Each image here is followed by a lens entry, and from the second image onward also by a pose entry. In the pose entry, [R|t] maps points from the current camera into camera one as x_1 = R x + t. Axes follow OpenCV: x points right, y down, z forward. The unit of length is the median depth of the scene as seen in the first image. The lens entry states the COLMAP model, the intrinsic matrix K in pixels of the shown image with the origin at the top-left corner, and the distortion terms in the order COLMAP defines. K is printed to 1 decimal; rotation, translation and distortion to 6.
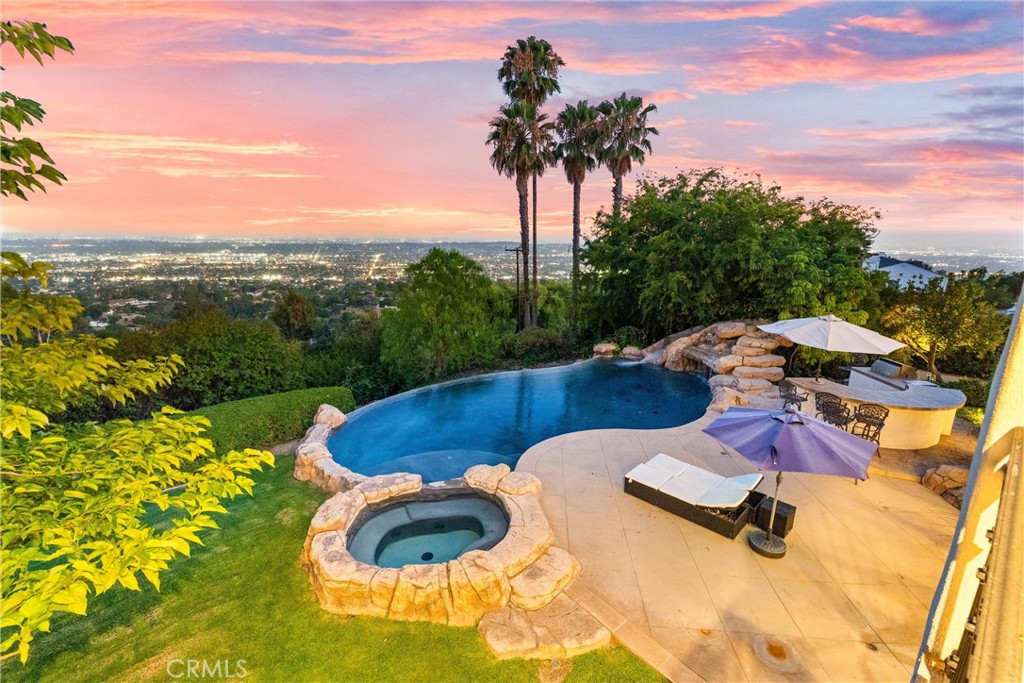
lens RADIAL K [[447.6, 0, 515.2], [0, 447.6, 342.9], [0, 0, 1]] dist [-0.003000, 0.001379]
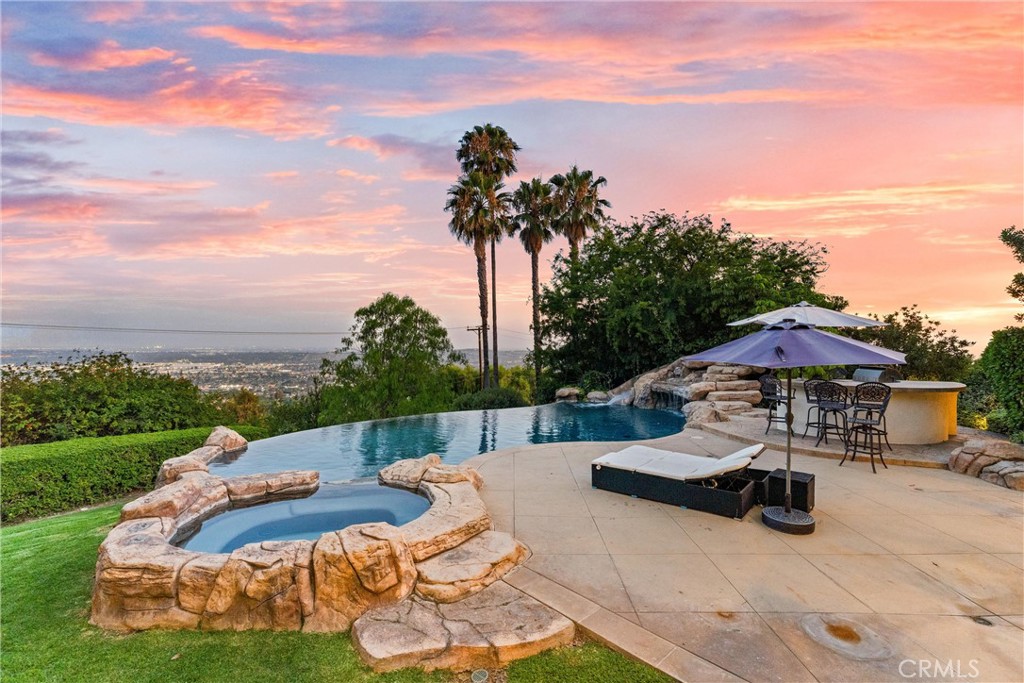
lens RADIAL K [[447.6, 0, 515.1], [0, 447.6, 342.3], [0, 0, 1]] dist [-0.003000, 0.001379]
pose [[0.997298, -0.007861, 0.073044, 0.030139], [0.024743, 0.972114, -0.233201, 0.136061], [-0.069173, 0.234378, 0.969681, 0.107967]]
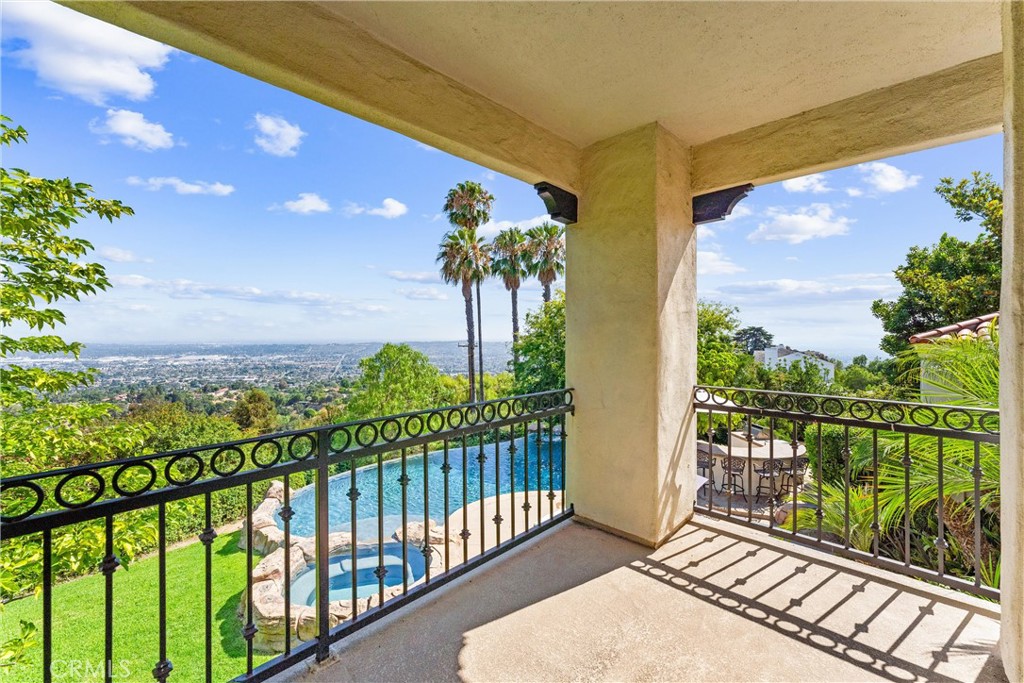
lens RADIAL K [[415.5, 0, 509.3], [0, 415.5, 334.1], [0, 0, 1]] dist [0.002925, 0.000156]
pose [[0.996129, -0.012395, 0.087031, 0.046757], [0.032462, 0.971901, -0.233139, 0.031526], [-0.081696, 0.235062, 0.968541, -0.091009]]
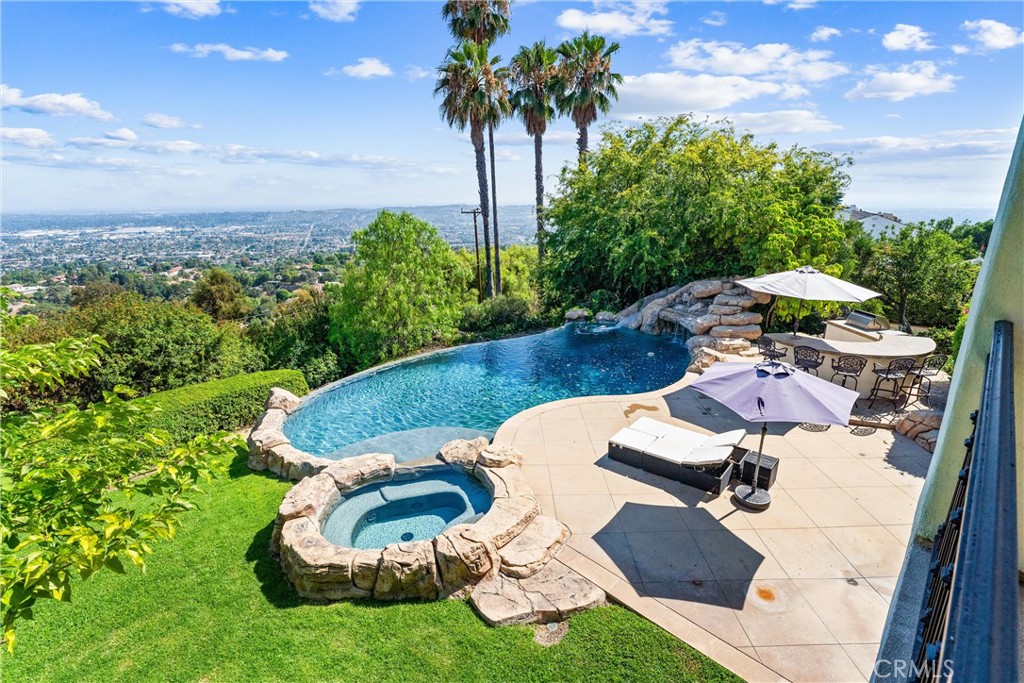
lens RADIAL K [[489.1, 0, 515.4], [0, 489.1, 343.4], [0, 0, 1]] dist [-0.001012, -0.000728]
pose [[0.995522, -0.048818, 0.080949, -0.014472], [0.044236, 0.997367, 0.057460, 0.009238], [-0.083541, -0.053622, 0.995061, -0.009838]]
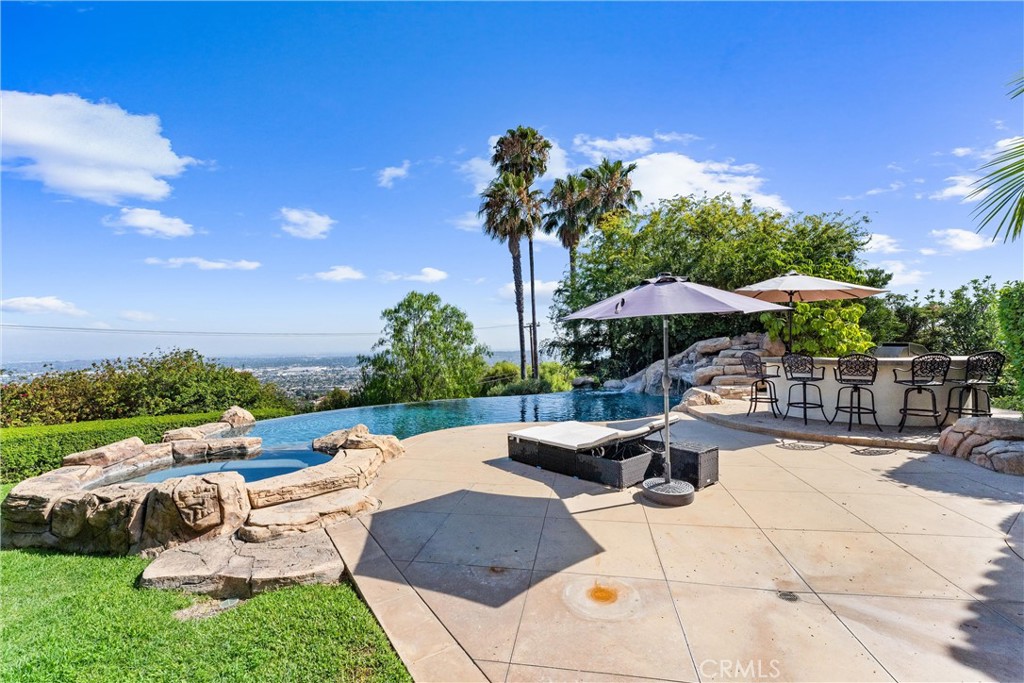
lens RADIAL K [[433.8, 0, 512.5], [0, 433.8, 339.1], [0, 0, 1]] dist [-0.003646, 0.000877]
pose [[0.994210, -0.031937, -0.102596, 0.167513], [0.005921, 0.969640, -0.244464, 0.159981], [0.107289, 0.242442, 0.964215, 0.121525]]
